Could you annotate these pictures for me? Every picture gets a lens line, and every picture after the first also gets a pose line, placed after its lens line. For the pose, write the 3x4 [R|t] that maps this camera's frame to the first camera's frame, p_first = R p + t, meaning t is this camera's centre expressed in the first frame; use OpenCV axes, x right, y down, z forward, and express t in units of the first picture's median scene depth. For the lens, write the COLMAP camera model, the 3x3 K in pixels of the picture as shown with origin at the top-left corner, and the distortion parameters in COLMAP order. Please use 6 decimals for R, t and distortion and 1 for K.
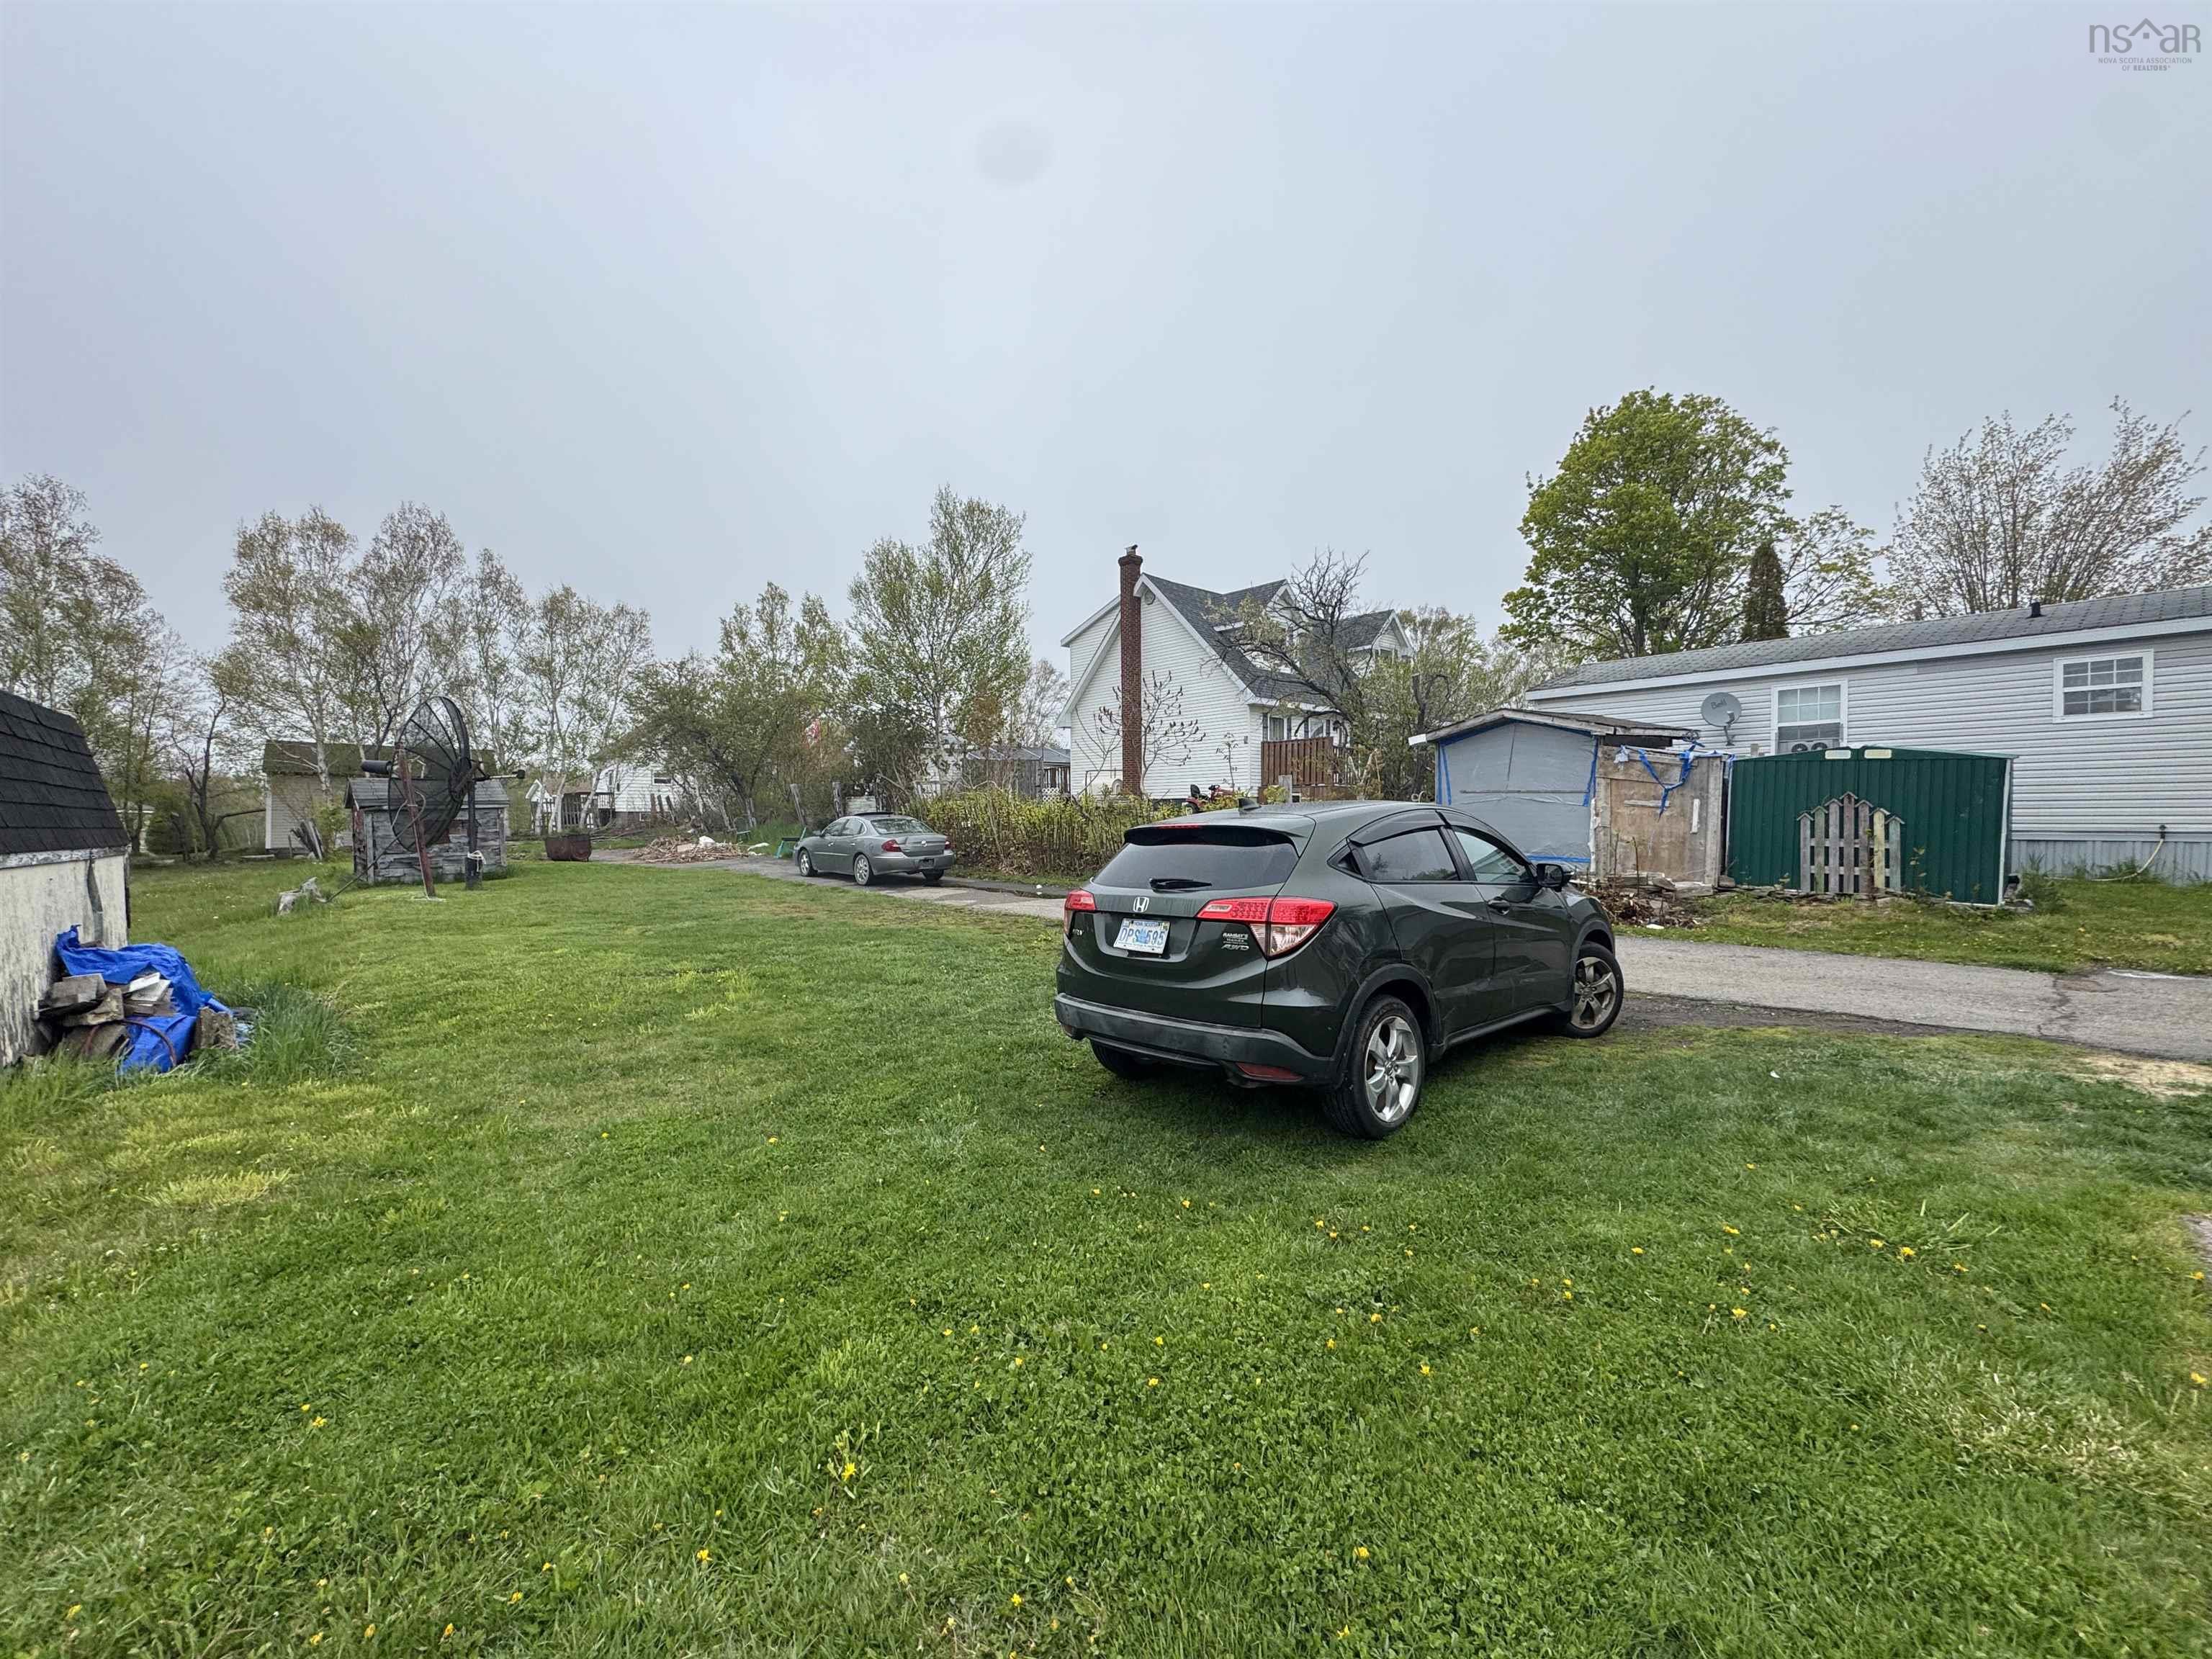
lens RADIAL K [[868.1, 0, 1106.0], [0, 868.1, 829.5], [0, 0, 1]] dist [-0.002320, -0.000254]
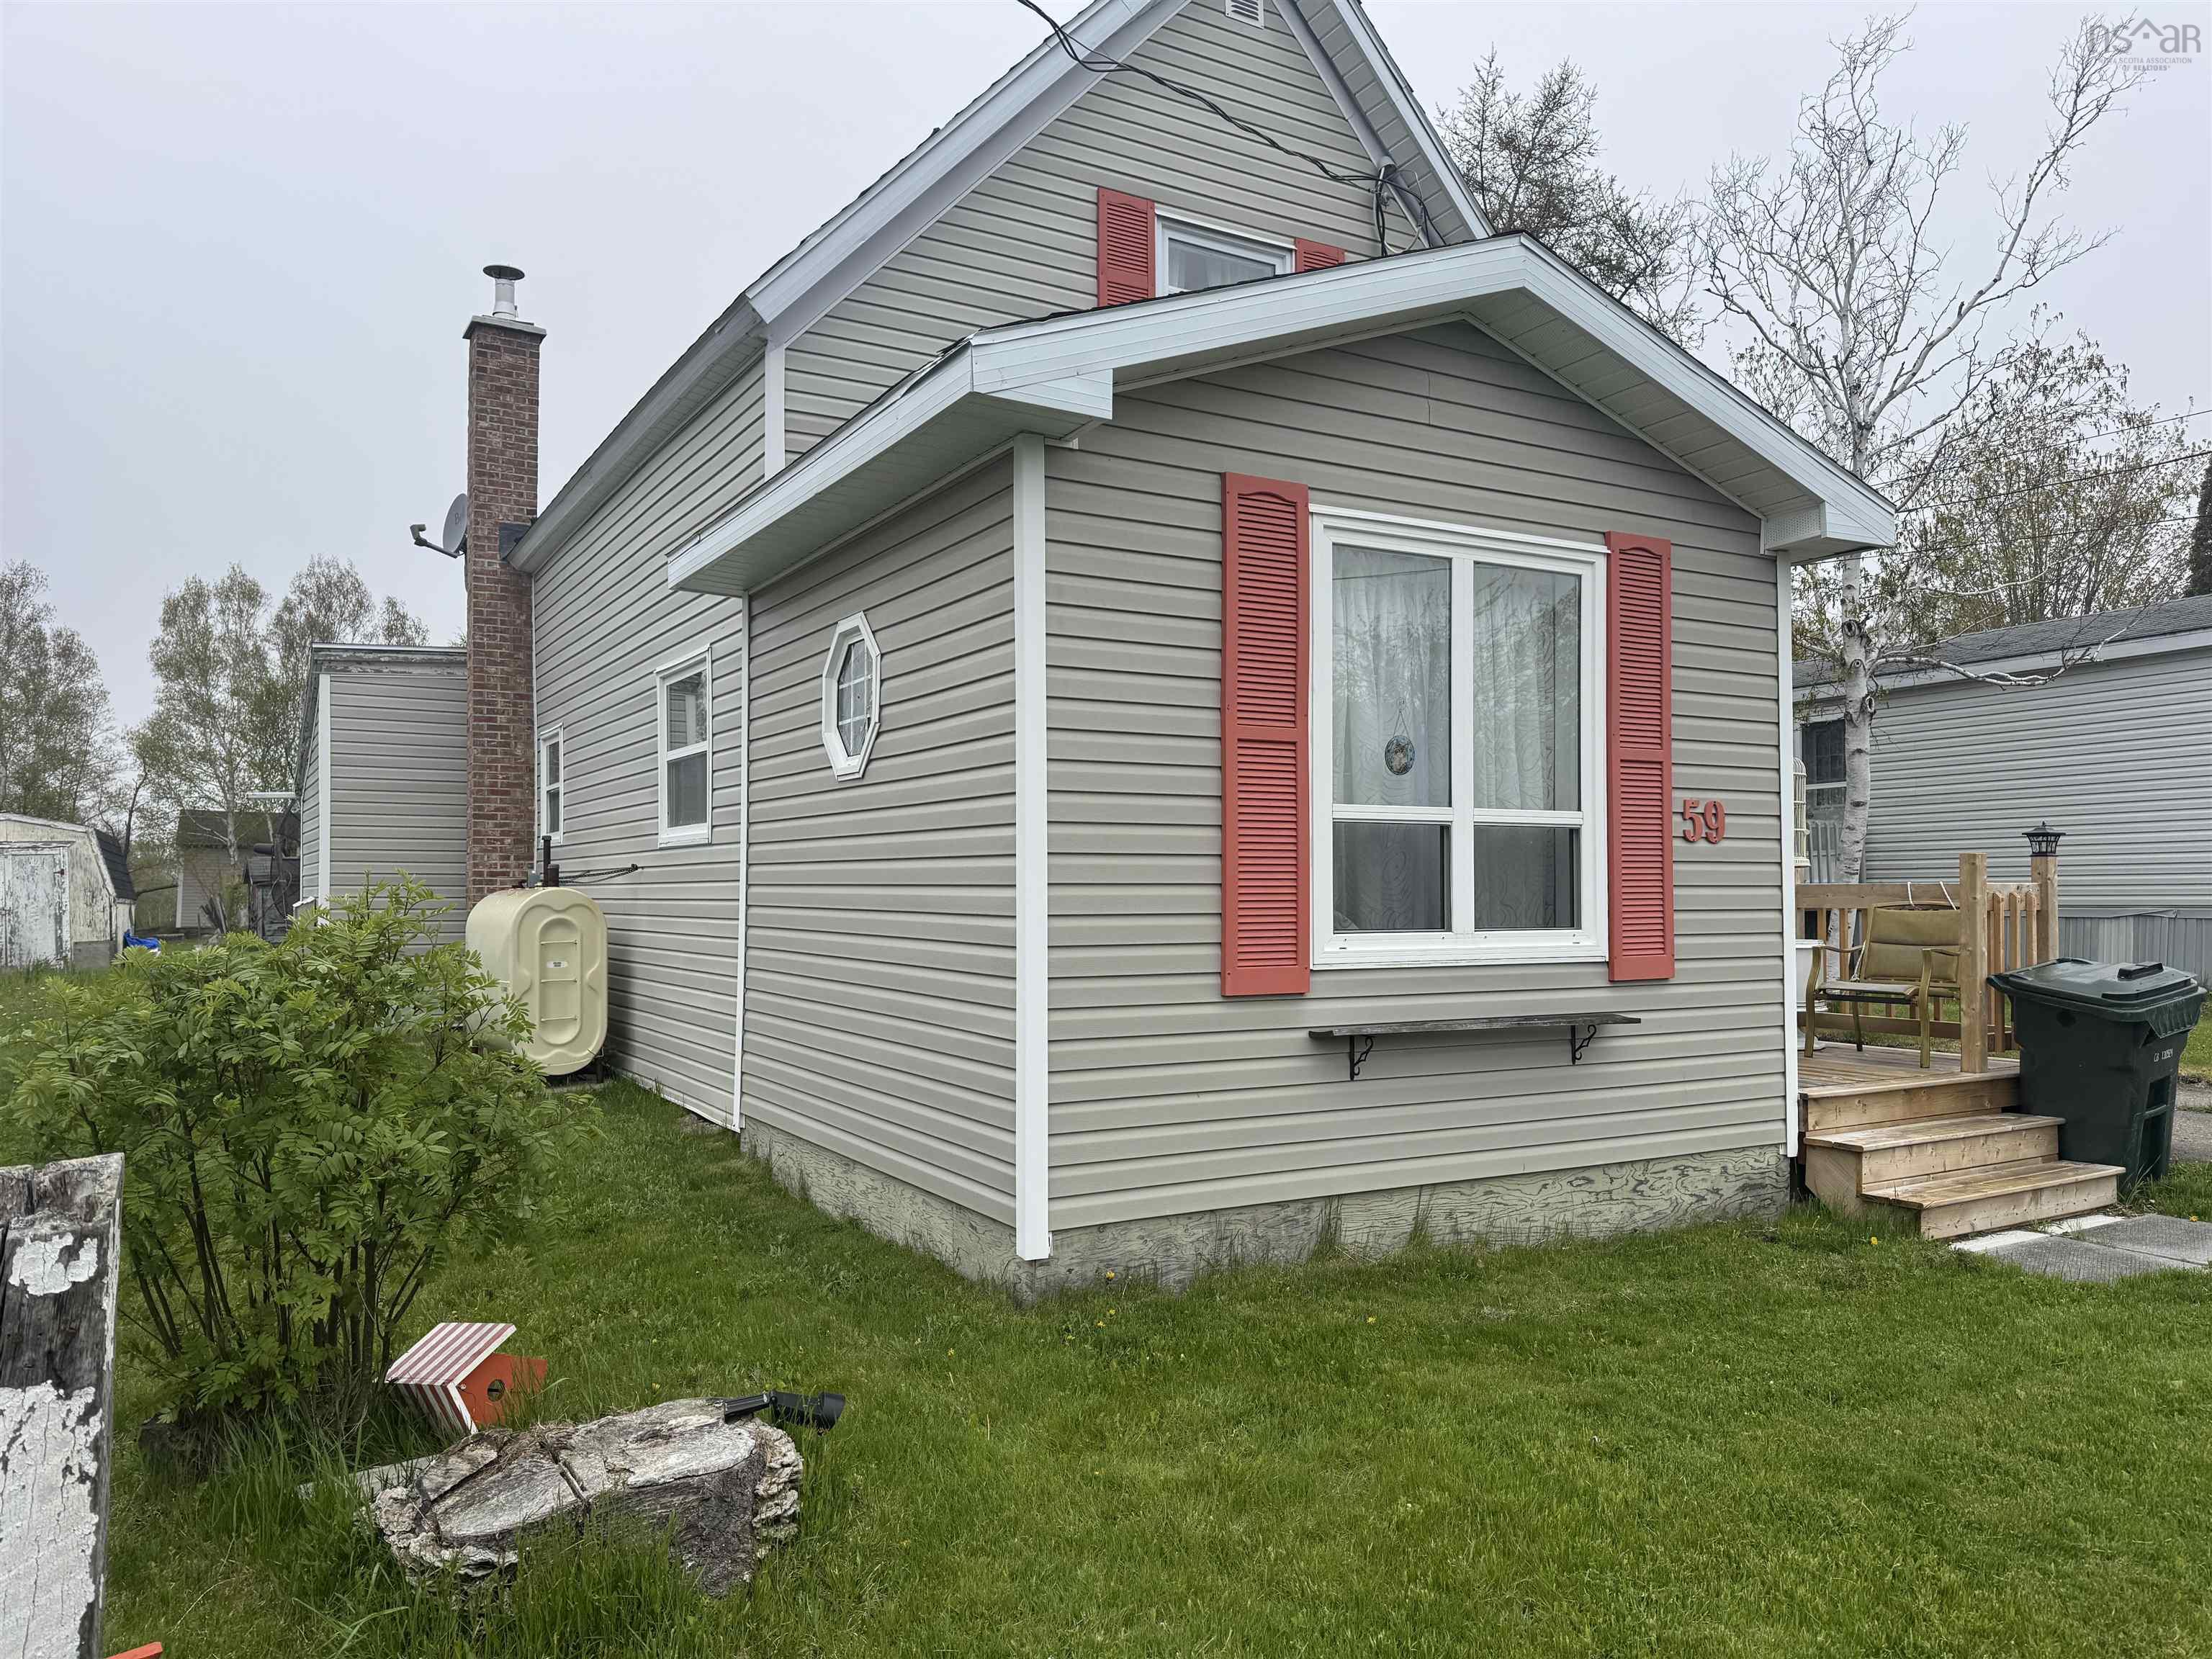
lens RADIAL K [[1561.1, 0, 1106.0], [0, 1561.1, 829.5], [0, 0, 1]] dist [0.087443, -0.103722]
pose [[0.972694, -0.005385, -0.232029, 0.422841], [-0.009276, 0.998030, -0.062048, 0.014242], [0.231906, 0.062506, 0.970728, -0.457673]]
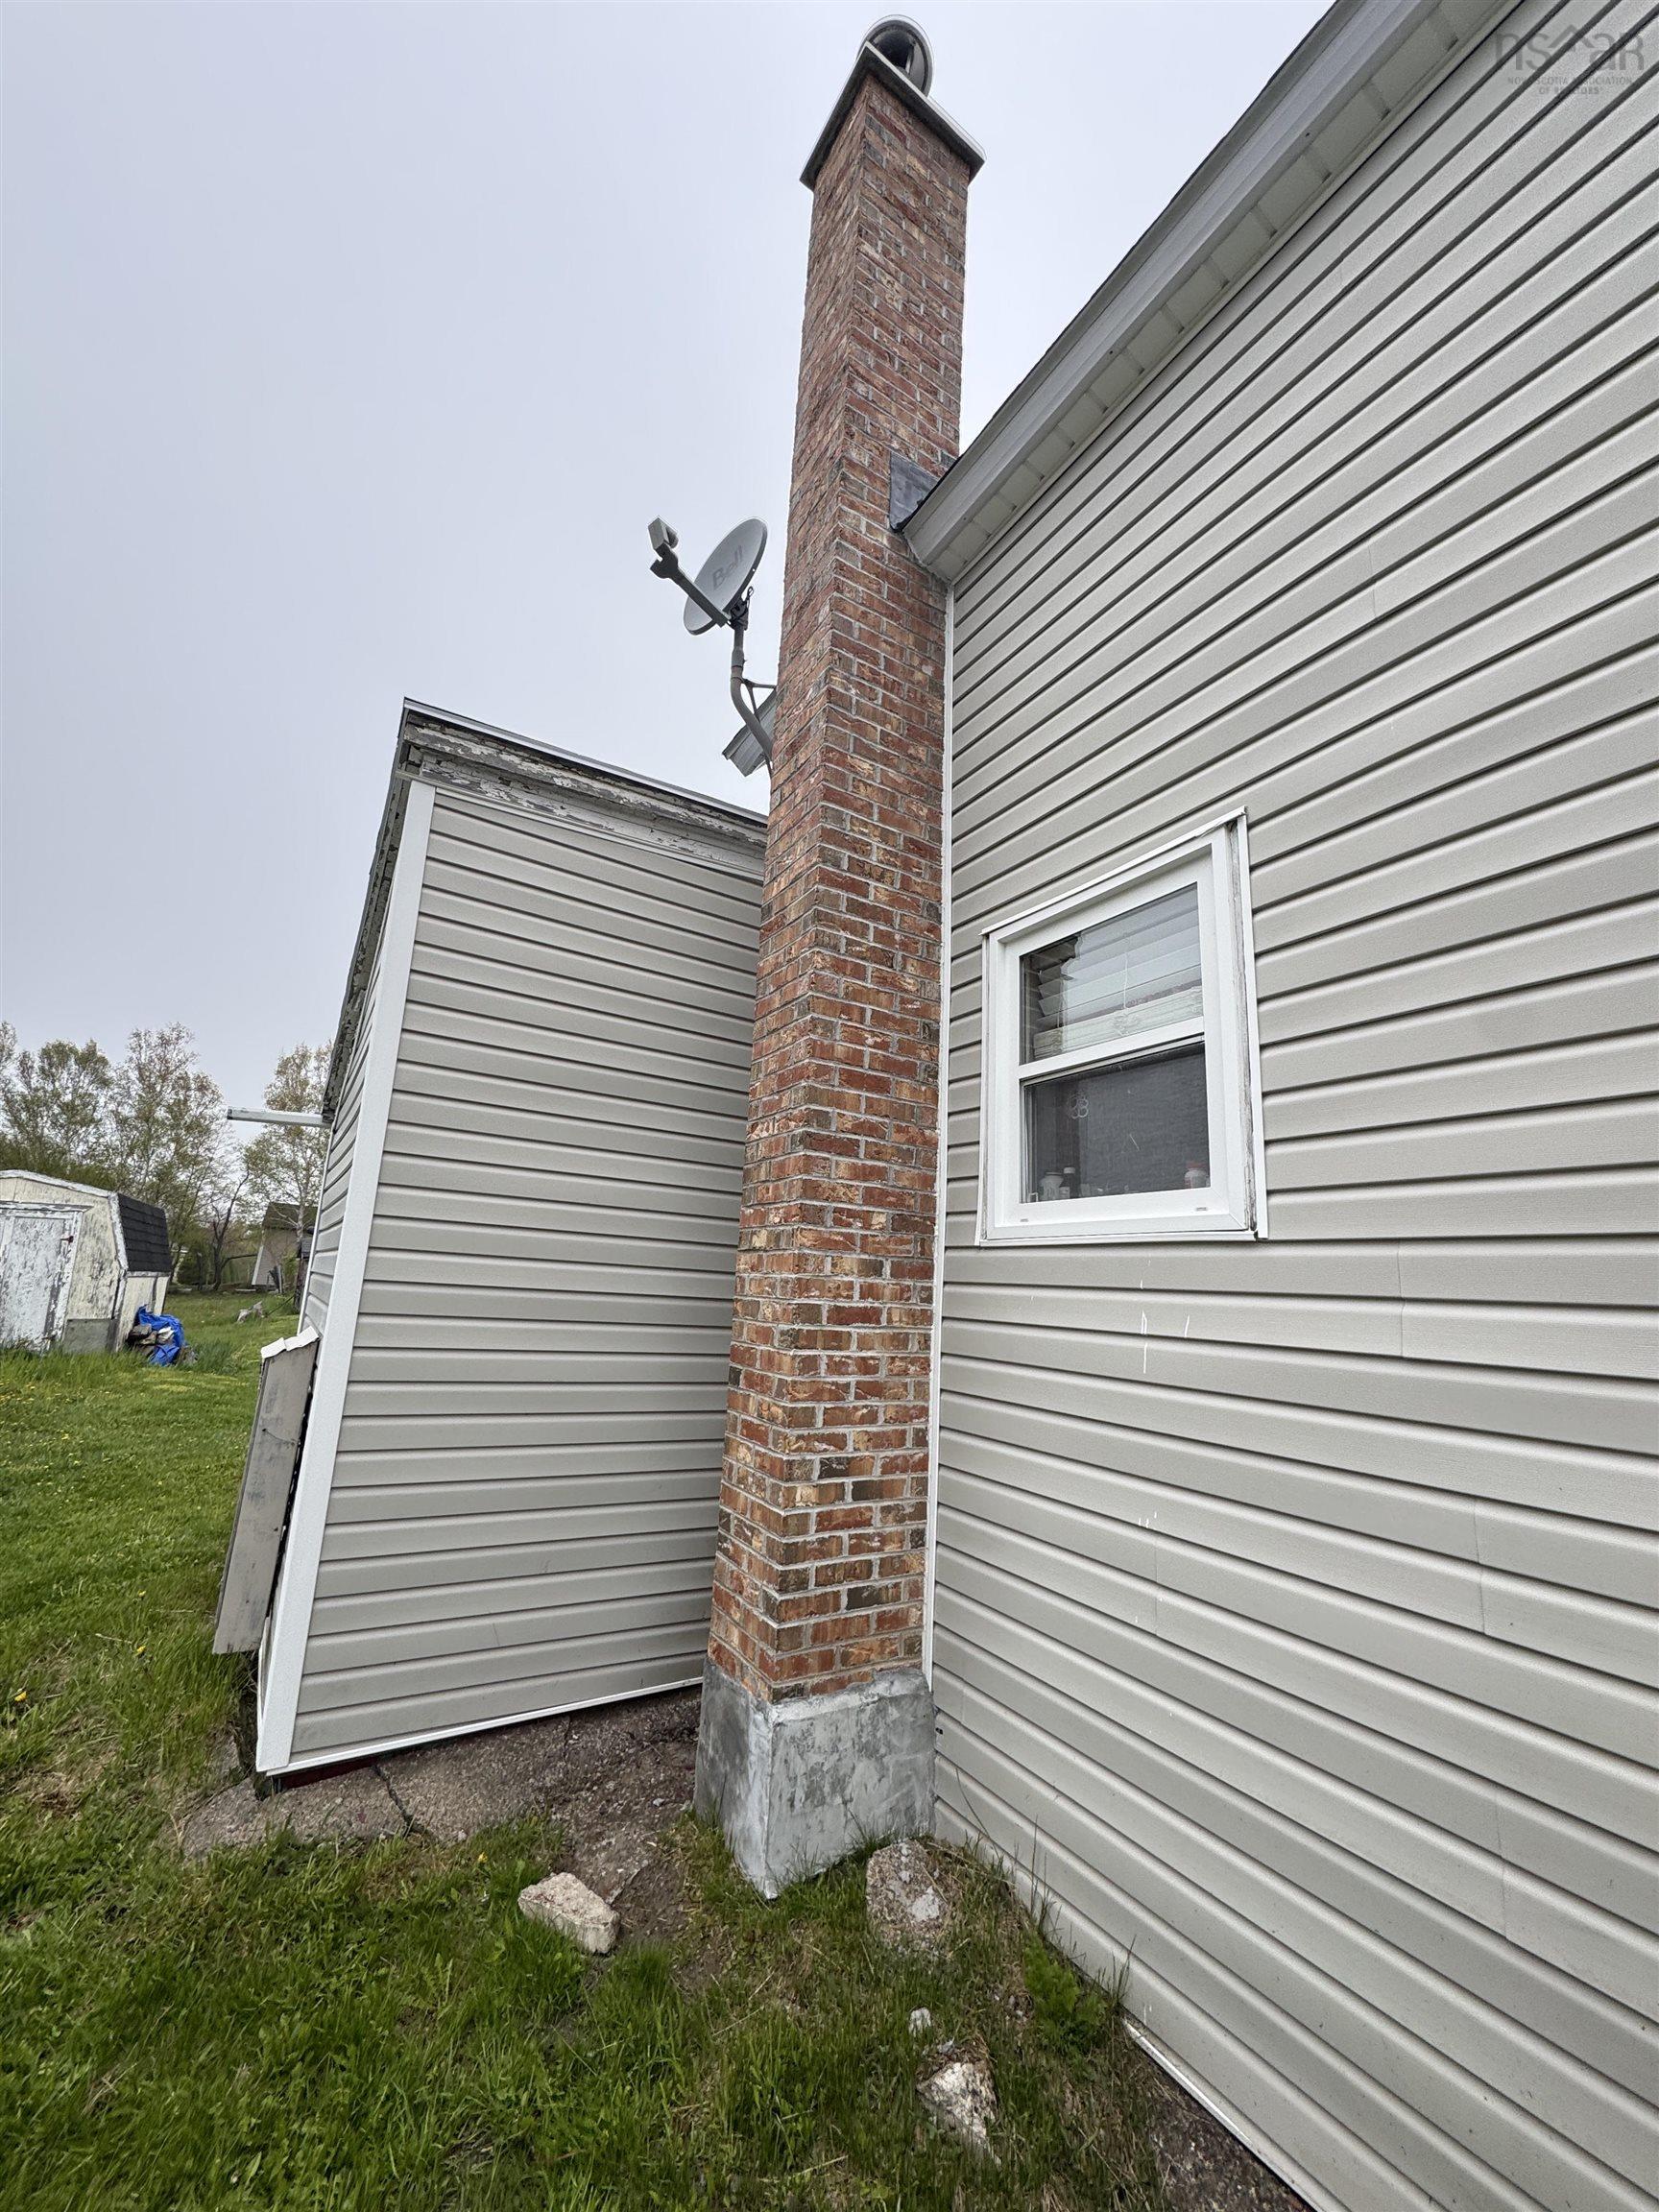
lens RADIAL K [[868.1, 0, 829.5], [0, 868.1, 1106.0], [0, 0, 1]] dist [-0.002320, -0.000254]
pose [[0.977978, 0.016438, -0.208061, 0.175148], [-0.064634, 0.971739, -0.227036, 0.000690], [0.198449, 0.235484, 0.951402, -0.158296]]
